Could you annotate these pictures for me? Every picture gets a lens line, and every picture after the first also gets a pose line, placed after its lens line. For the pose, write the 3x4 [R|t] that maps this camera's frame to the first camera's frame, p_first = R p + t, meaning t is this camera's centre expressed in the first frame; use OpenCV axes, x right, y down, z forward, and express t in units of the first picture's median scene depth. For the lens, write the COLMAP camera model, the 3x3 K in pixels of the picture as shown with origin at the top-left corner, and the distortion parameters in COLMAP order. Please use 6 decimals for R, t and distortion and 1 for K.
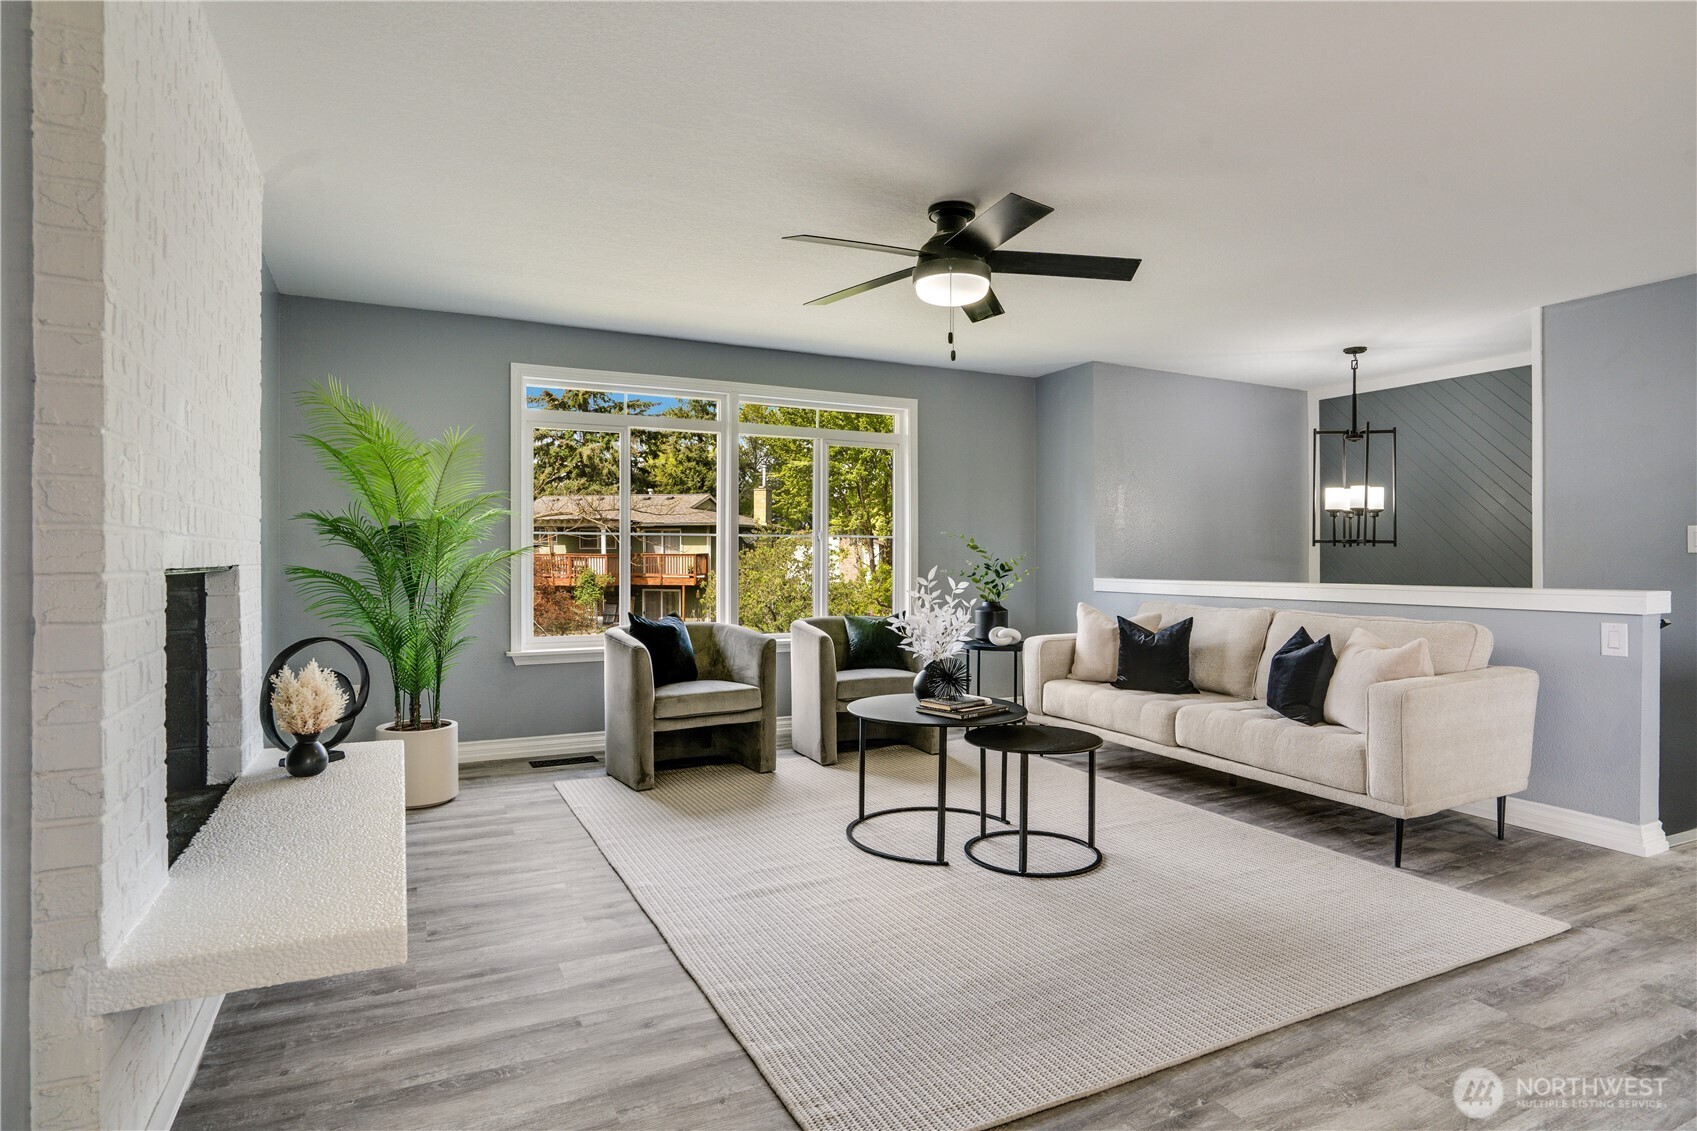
lens RADIAL K [[899.4, 0, 837.0], [0, 899.4, 561.2], [0, 0, 1]] dist [-0.055433, 0.040554]
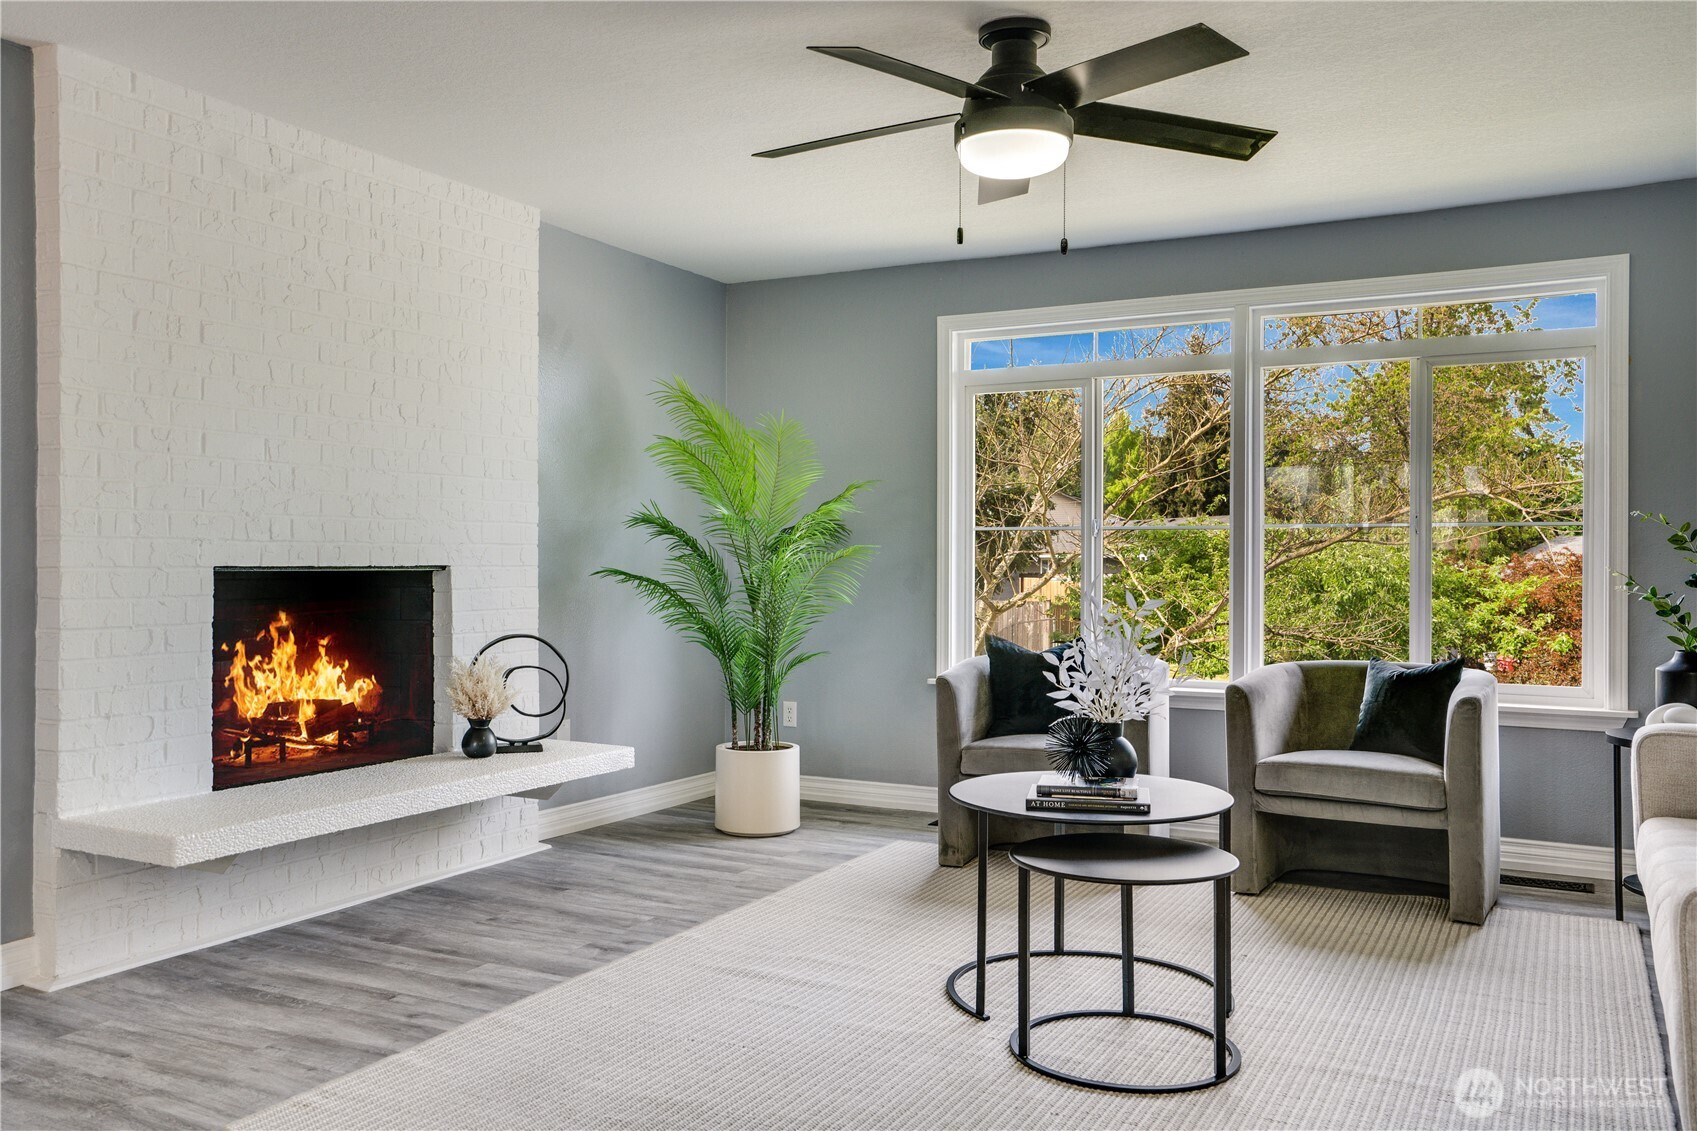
lens RADIAL K [[1395.4, 0, 836.0], [0, 1395.4, 560.7], [0, 0, 1]] dist [-0.006642, 0.077550]
pose [[0.581354, -0.000281, -0.813651, 0.753906], [-0.004845, 0.999981, -0.003807, 0.001445], [0.813636, 0.006156, 0.581342, 0.250153]]
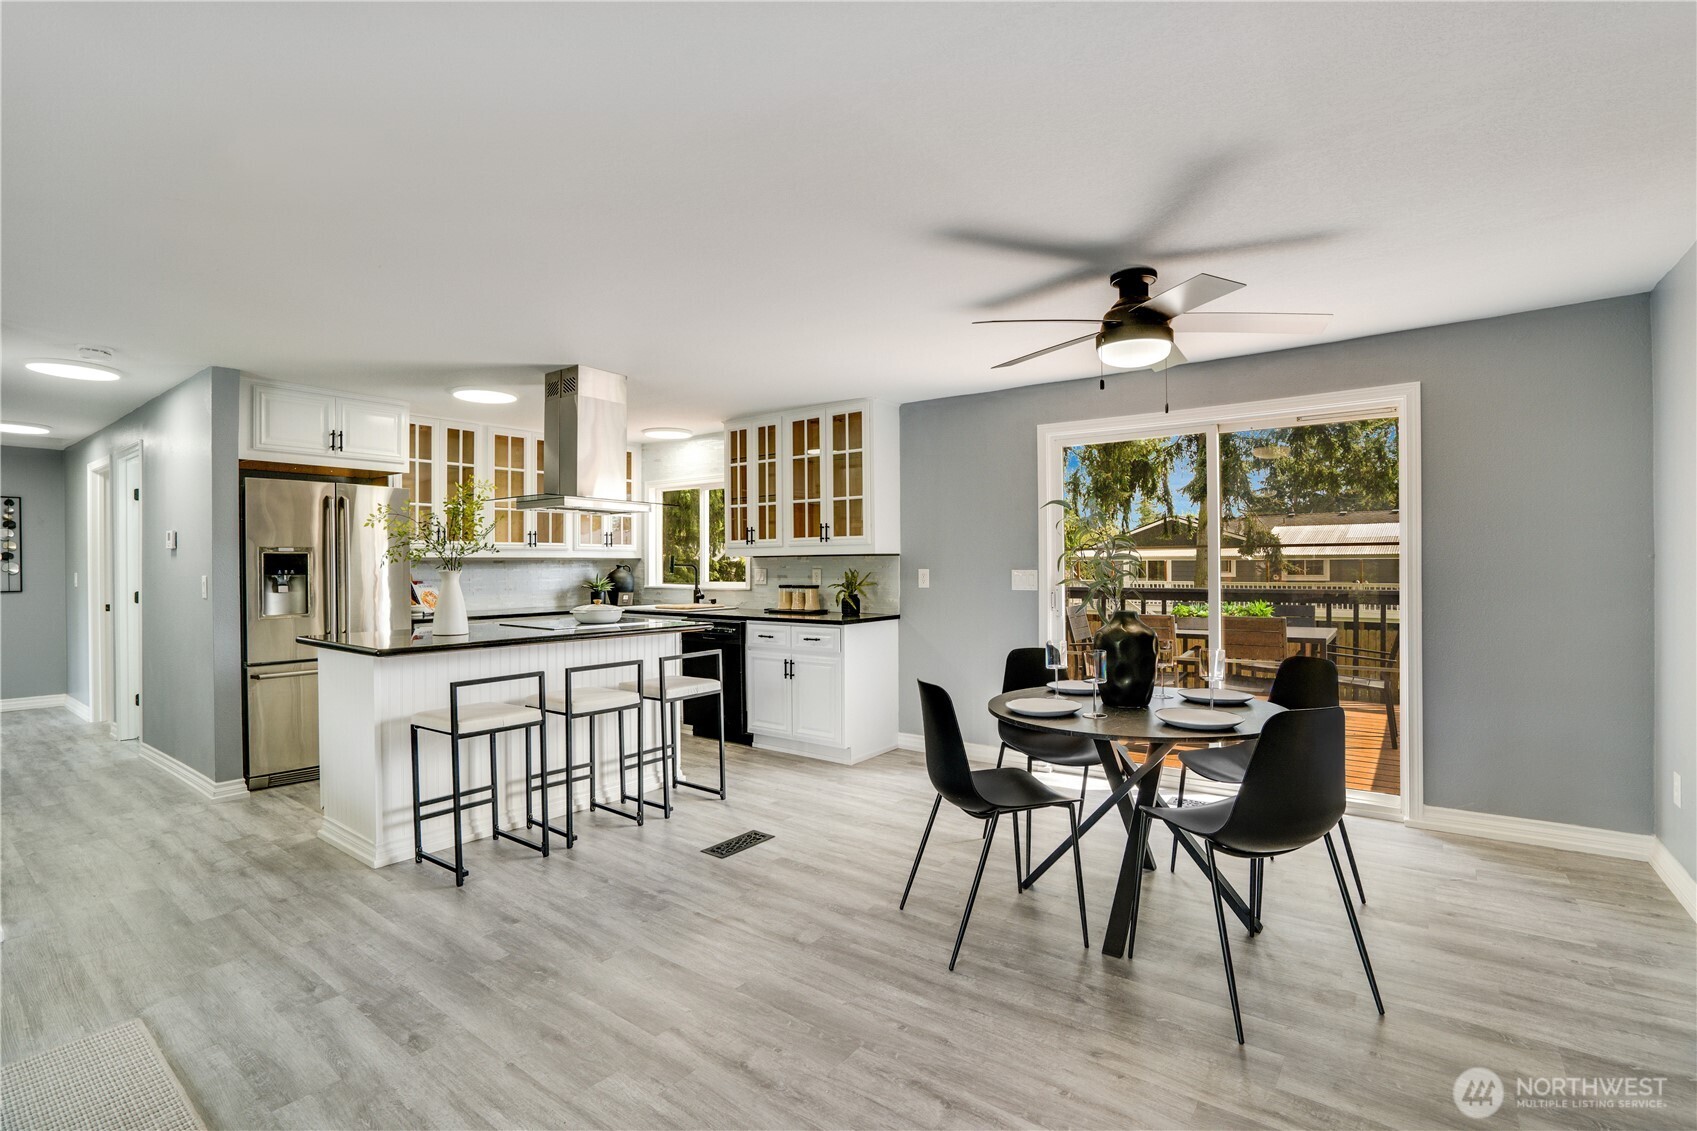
lens RADIAL K [[785.9, 0, 833.8], [0, 785.9, 565.1], [0, 0, 1]] dist [-0.059801, 0.022791]
pose [[-0.438208, 0.000346, 0.898873, -0.150726], [0.009704, 0.999943, 0.004346, -0.046077], [-0.898821, 0.010627, -0.438187, 0.471362]]
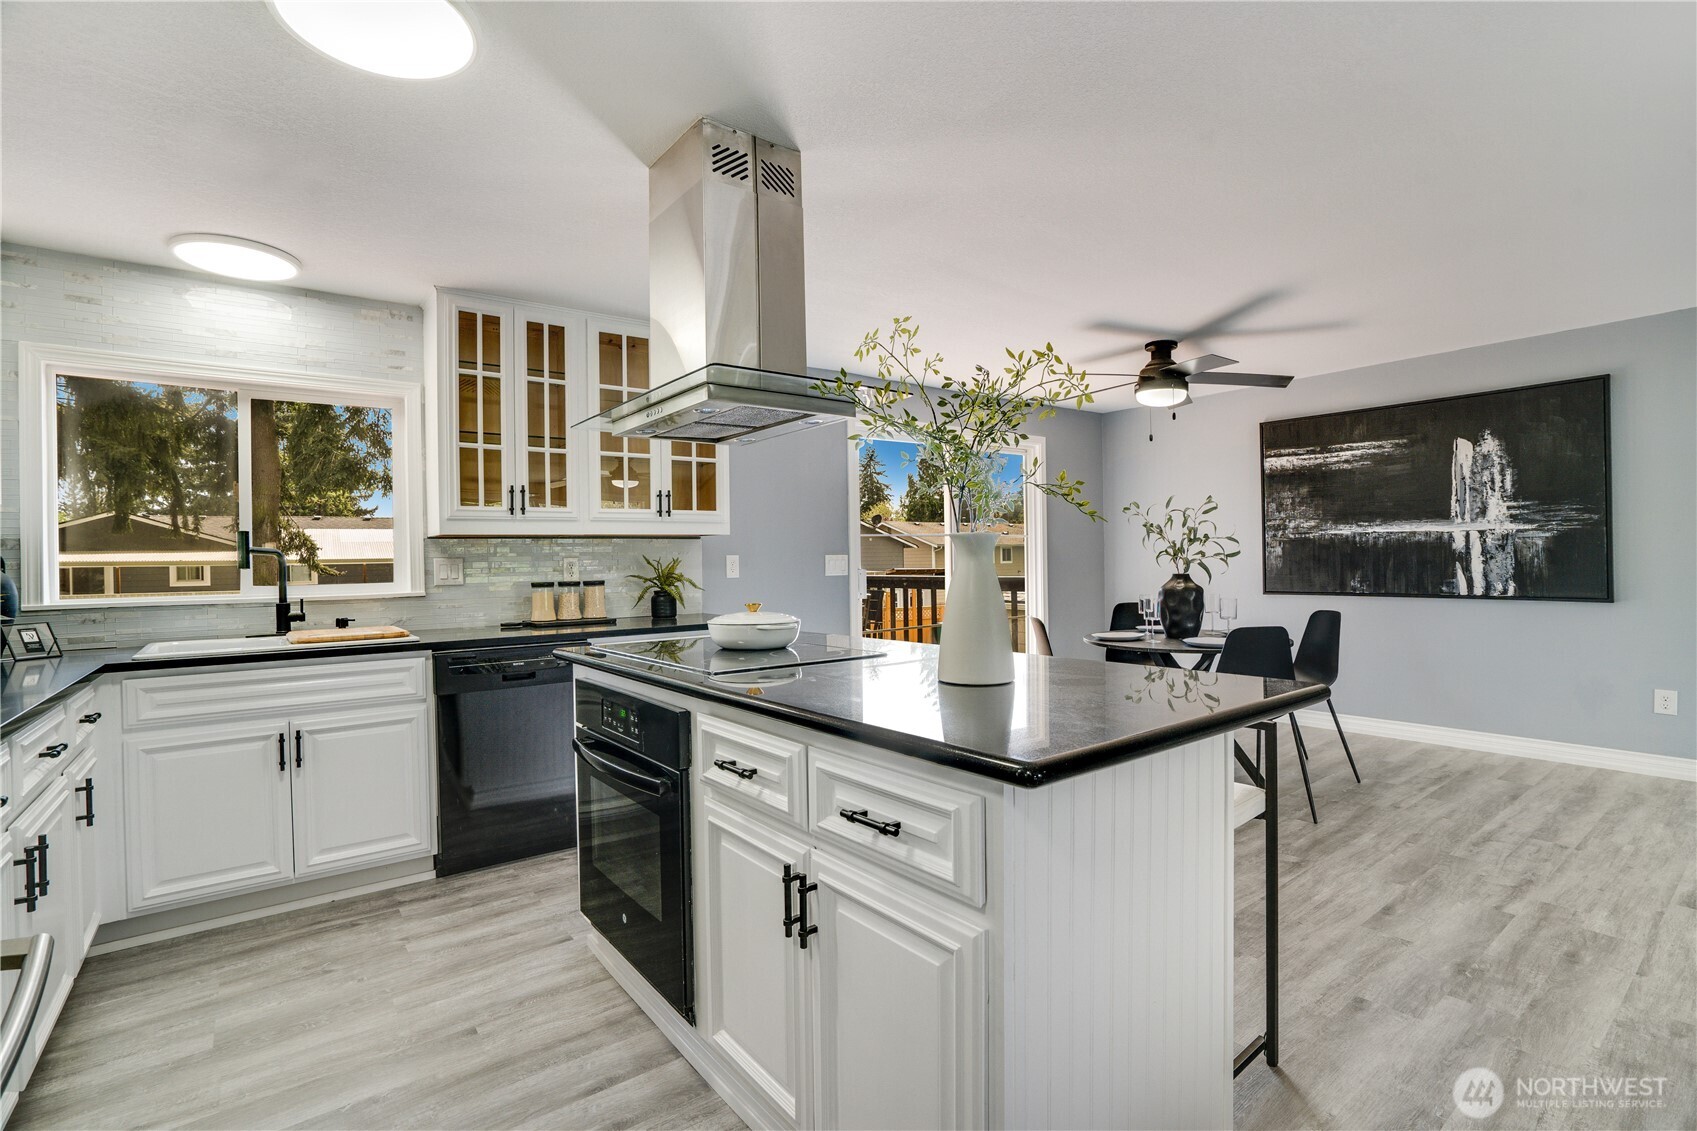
lens RADIAL K [[785.9, 0, 833.8], [0, 785.9, 565.1], [0, 0, 1]] dist [-0.059801, 0.022791]
pose [[-0.983699, 0.016658, -0.179047, 1.083365], [0.014650, 0.999814, 0.012529, -0.029803], [0.179222, 0.009702, -0.983761, 0.883271]]
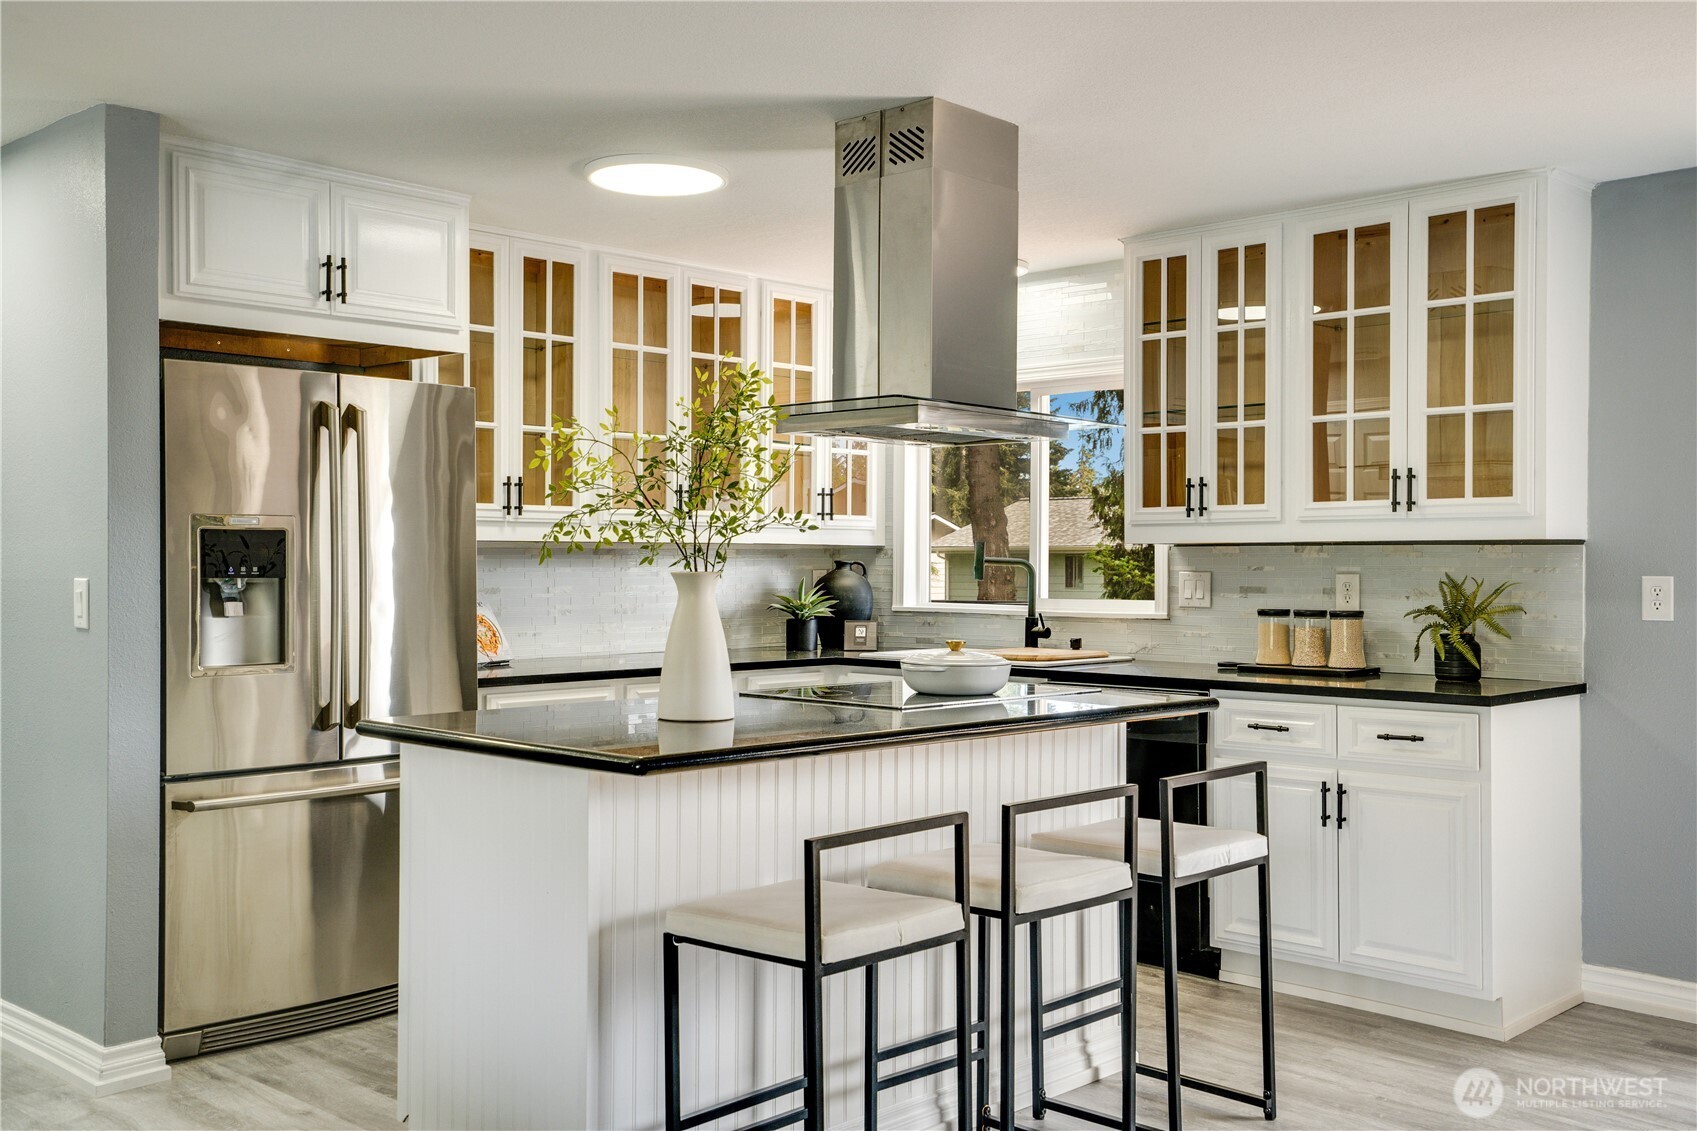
lens RADIAL K [[1626.7, 0, 839.4], [0, 1626.7, 565.2], [0, 0, 1]] dist [0.061526, 0.012004]
pose [[-0.334051, -0.004762, 0.942543, 0.073206], [0.001950, 0.999982, 0.005743, -0.048187], [-0.942553, 0.003756, -0.334036, 0.701179]]
